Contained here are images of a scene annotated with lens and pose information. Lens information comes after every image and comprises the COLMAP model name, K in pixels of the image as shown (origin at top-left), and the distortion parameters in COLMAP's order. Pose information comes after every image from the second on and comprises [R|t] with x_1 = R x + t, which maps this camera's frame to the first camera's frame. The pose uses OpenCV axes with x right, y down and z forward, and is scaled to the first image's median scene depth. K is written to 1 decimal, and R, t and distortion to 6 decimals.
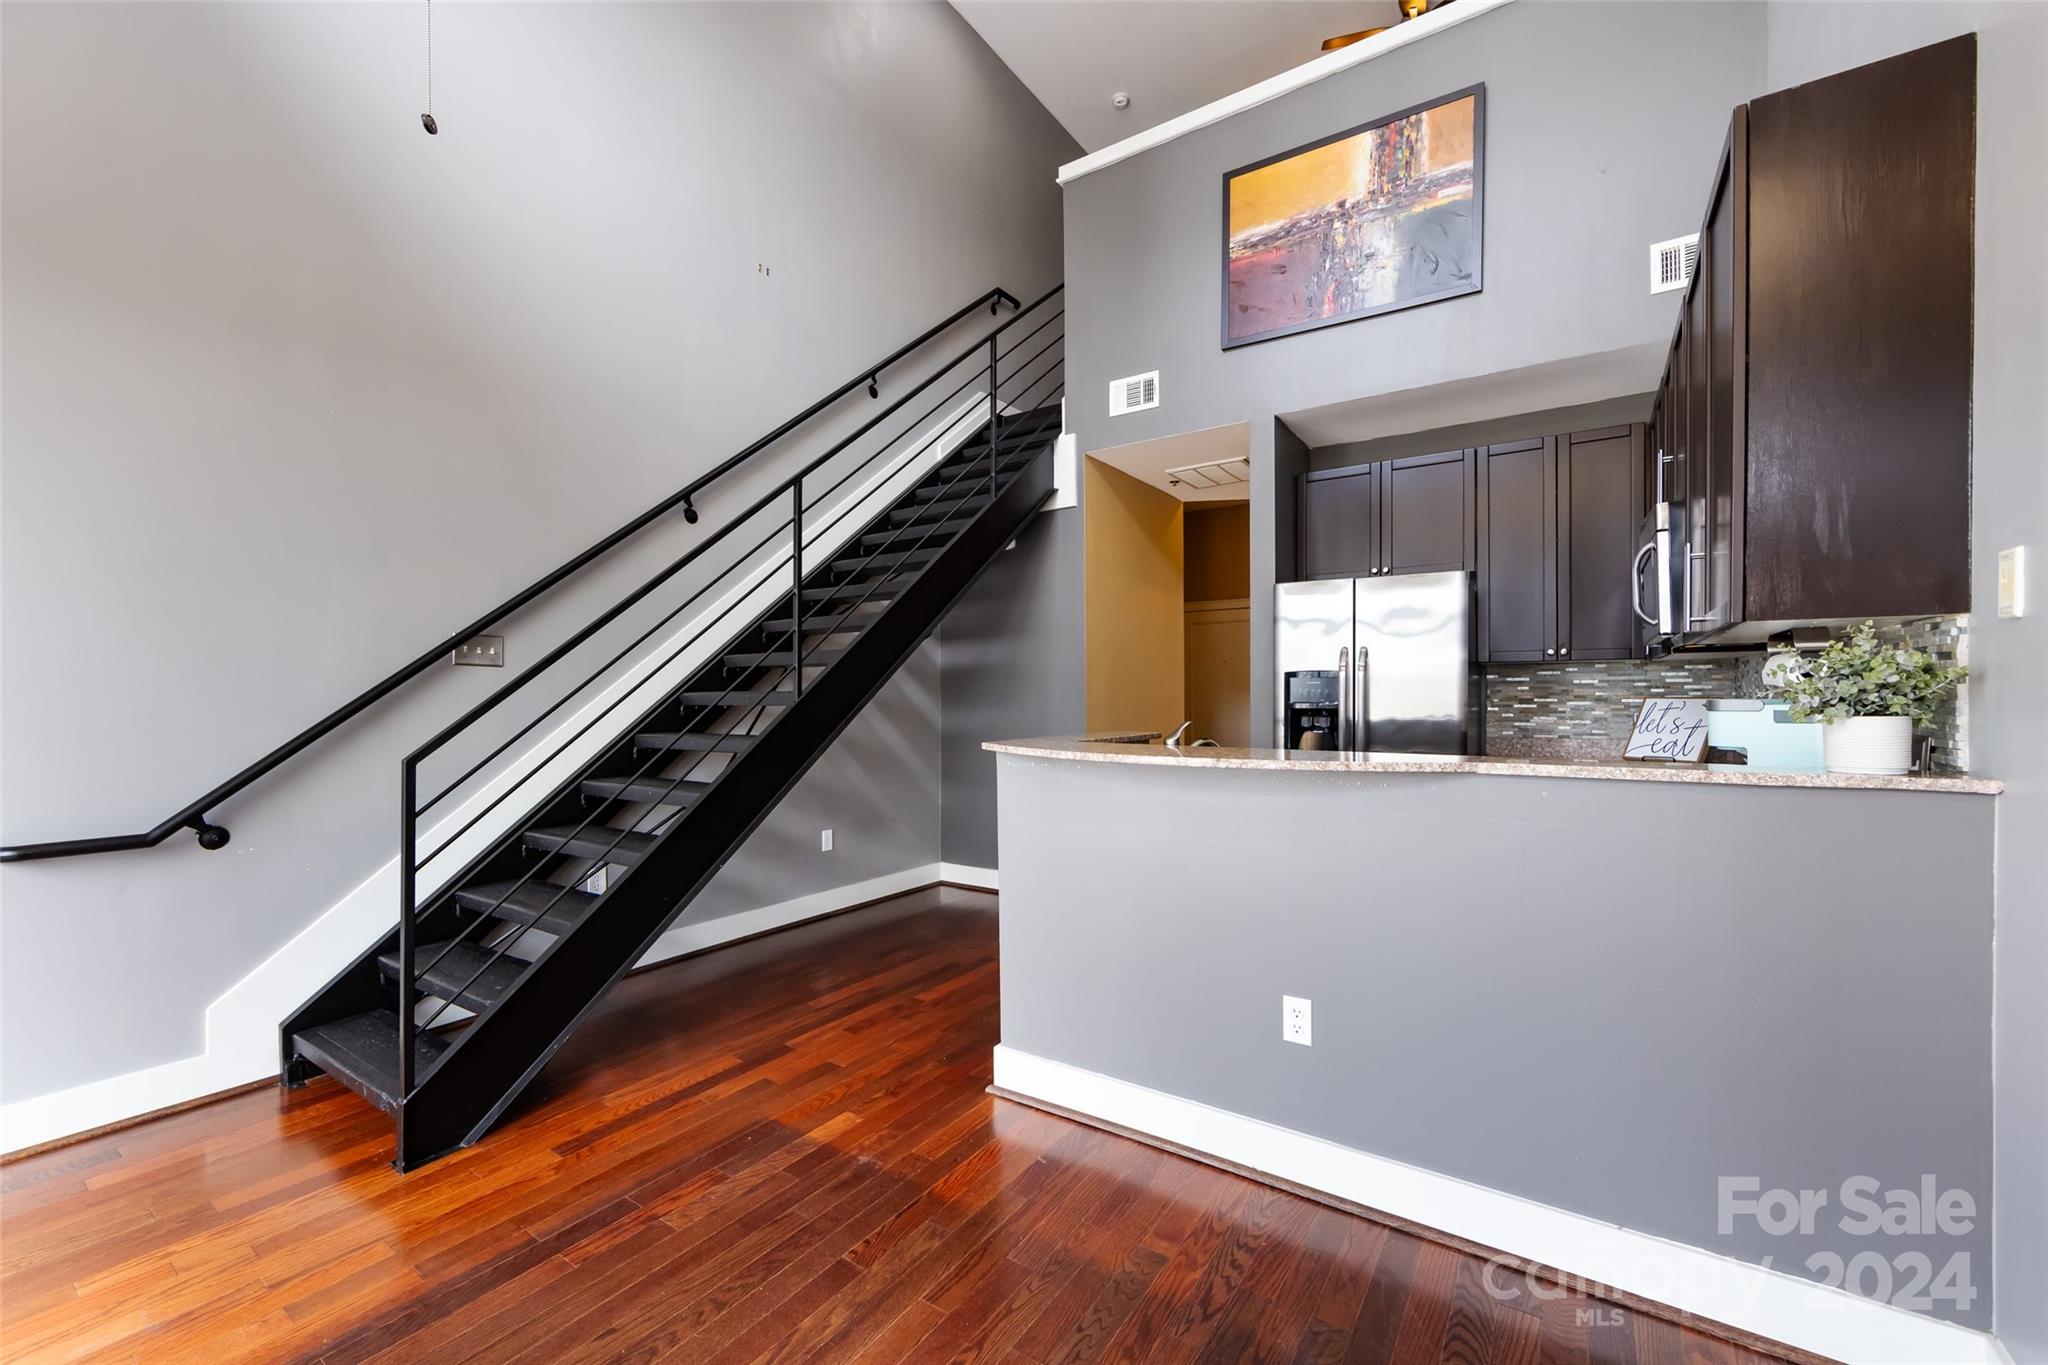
lens RADIAL K [[809.8, 0, 1011.9], [0, 809.8, 694.9], [0, 0, 1]] dist [-0.003042, -0.001097]
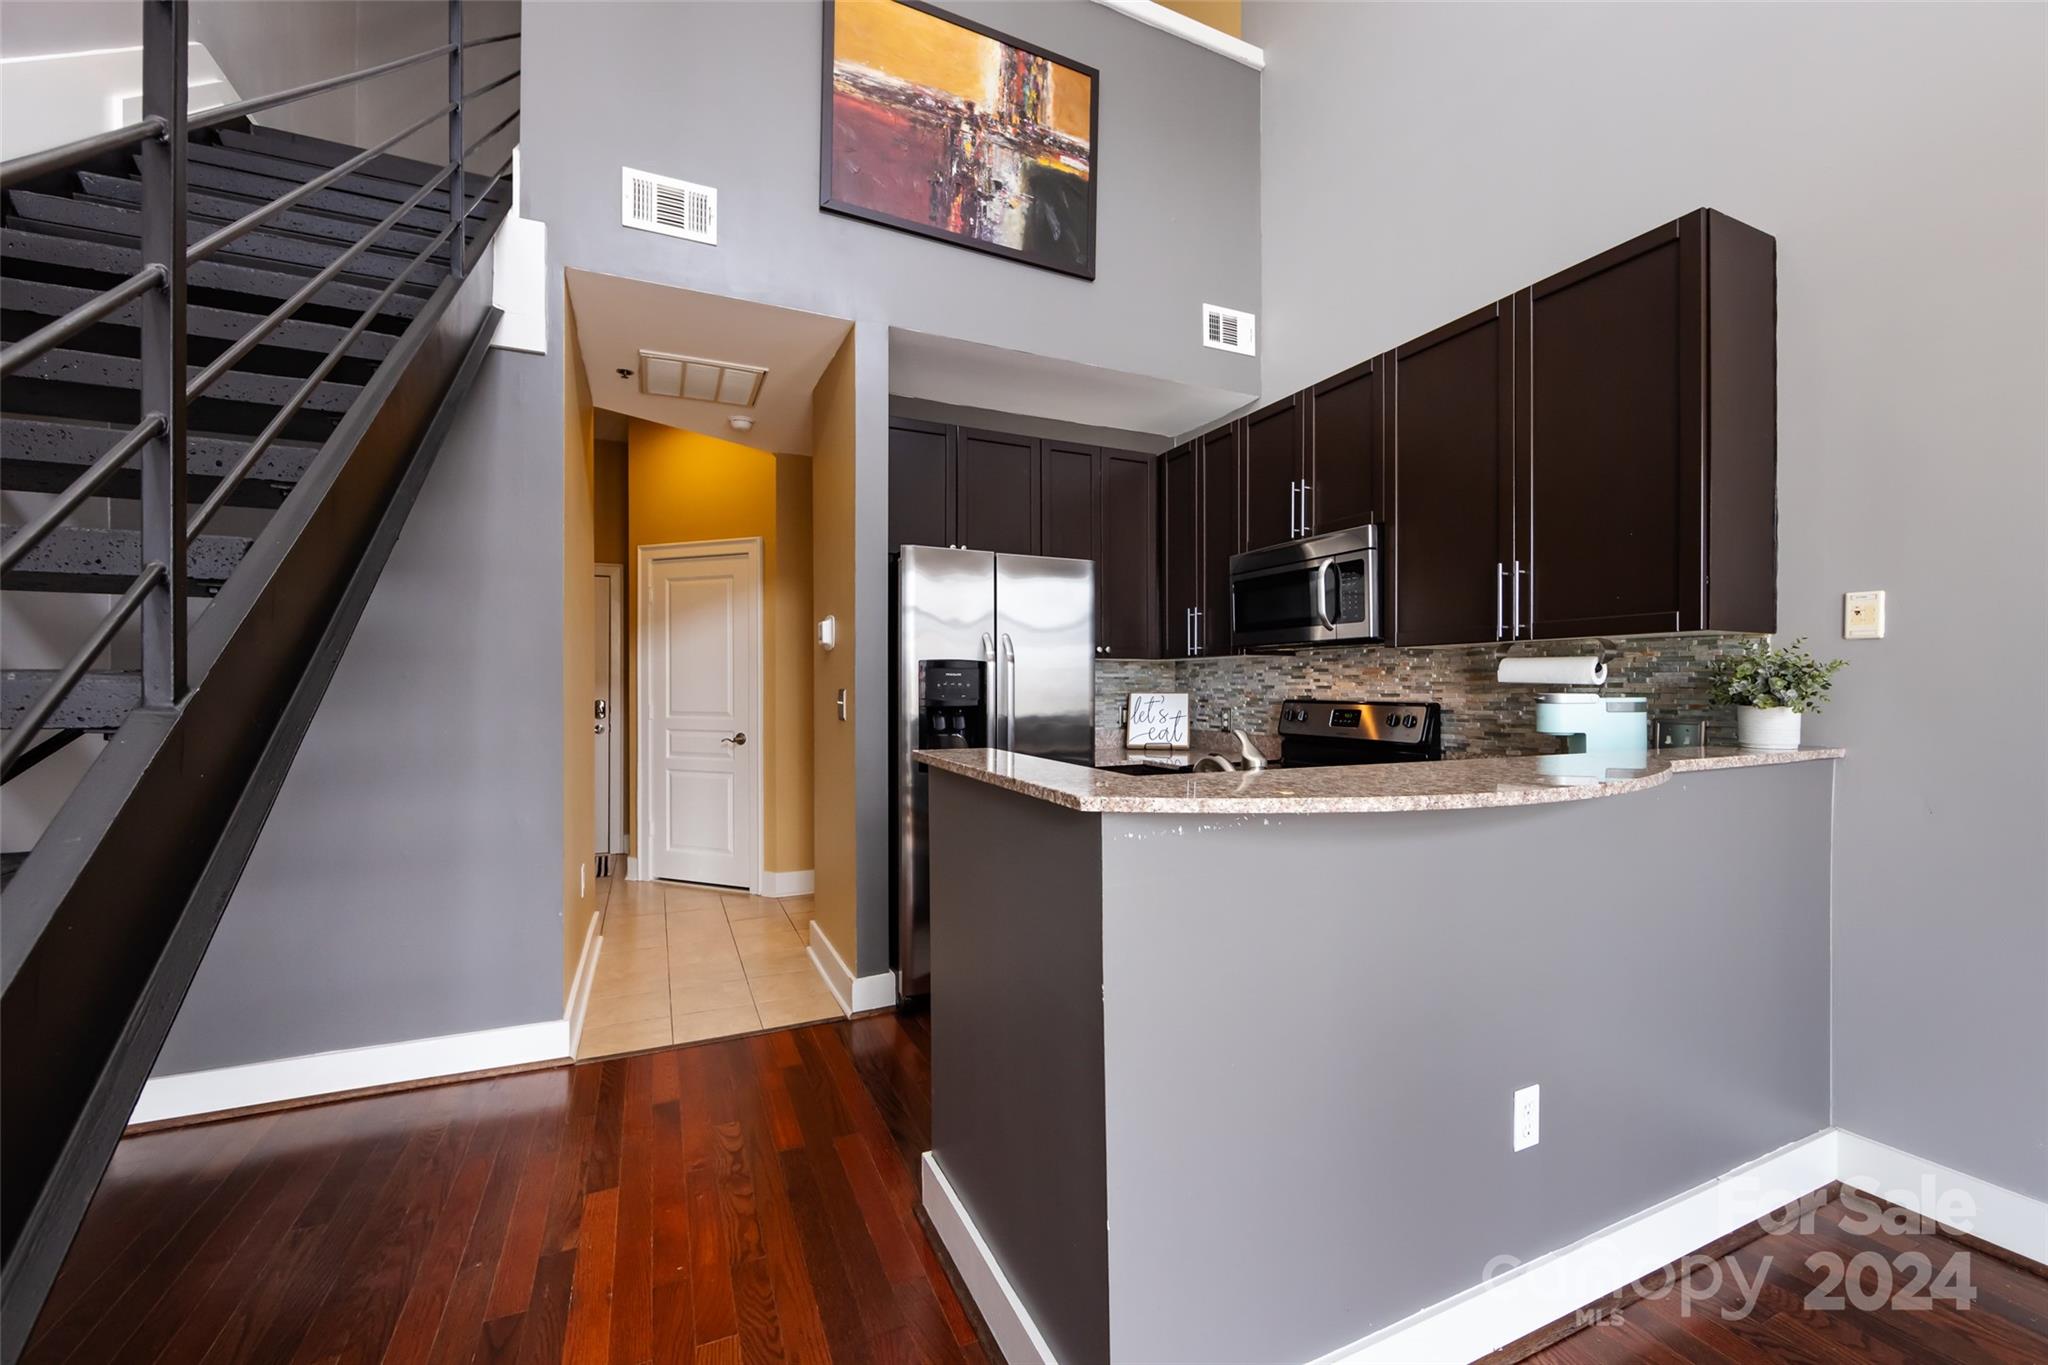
lens RADIAL K [[809.8, 0, 1029.6], [0, 809.8, 683.2], [0, 0, 1]] dist [-0.003042, -0.001097]
pose [[0.514718, 0.009338, 0.857309, -0.290140], [-0.002326, 0.999952, -0.009495, 0.001423], [-0.857357, 0.002893, 0.514715, 0.541655]]
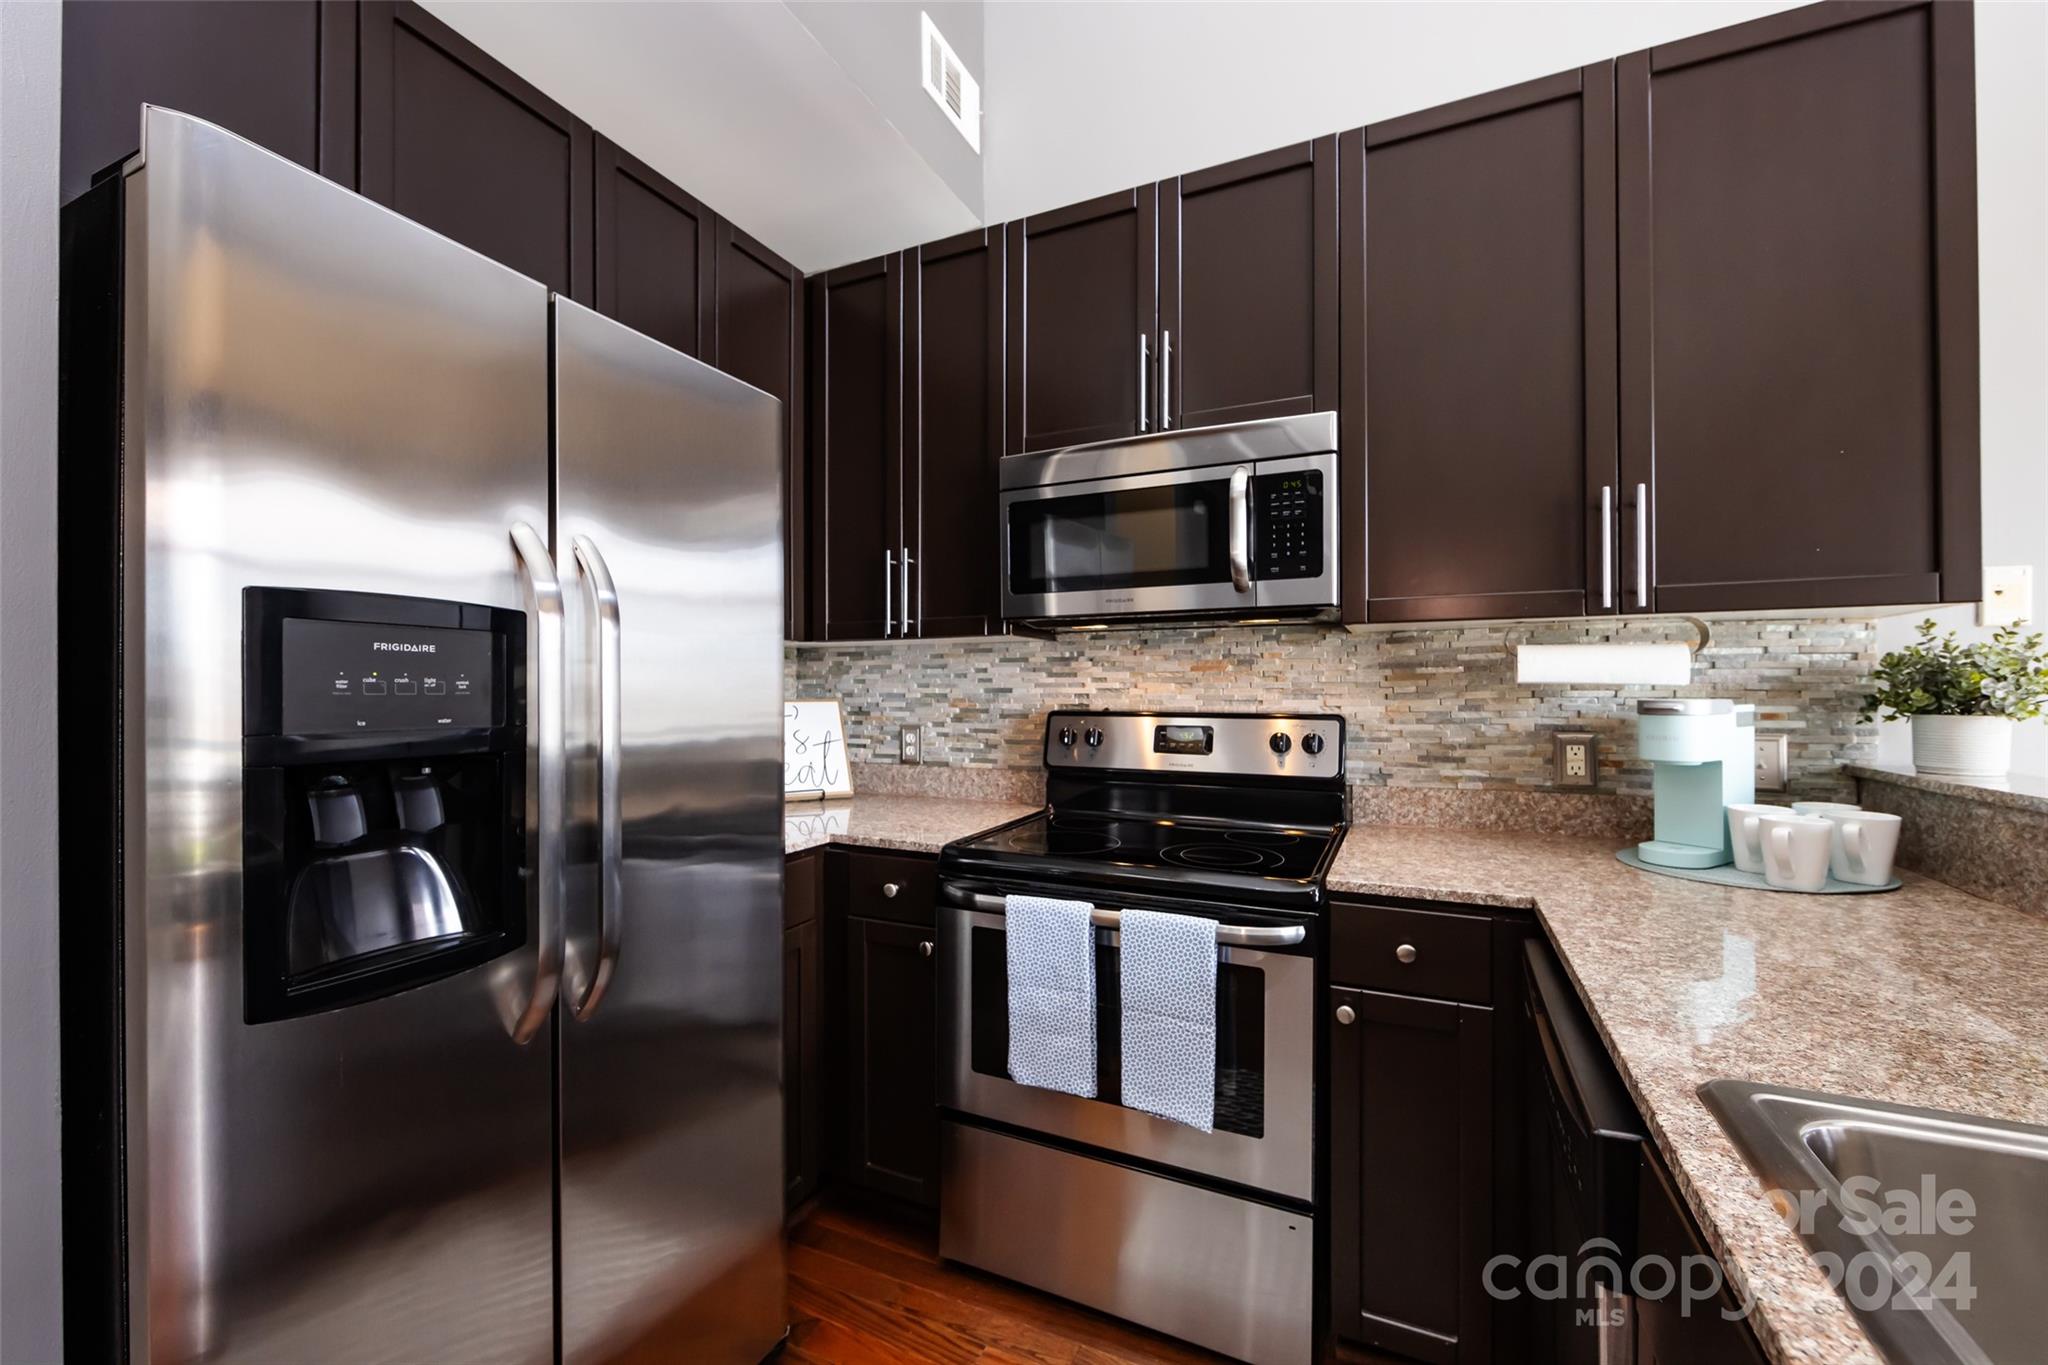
lens RADIAL K [[809.8, 0, 1035.5], [0, 809.8, 687.6], [0, 0, 1]] dist [-0.003042, -0.001097]
pose [[-0.158215, 0.009873, 0.987355, 0.115907], [0.002778, 0.999951, -0.009553, -0.000345], [-0.987401, 0.001232, -0.158235, 0.889451]]
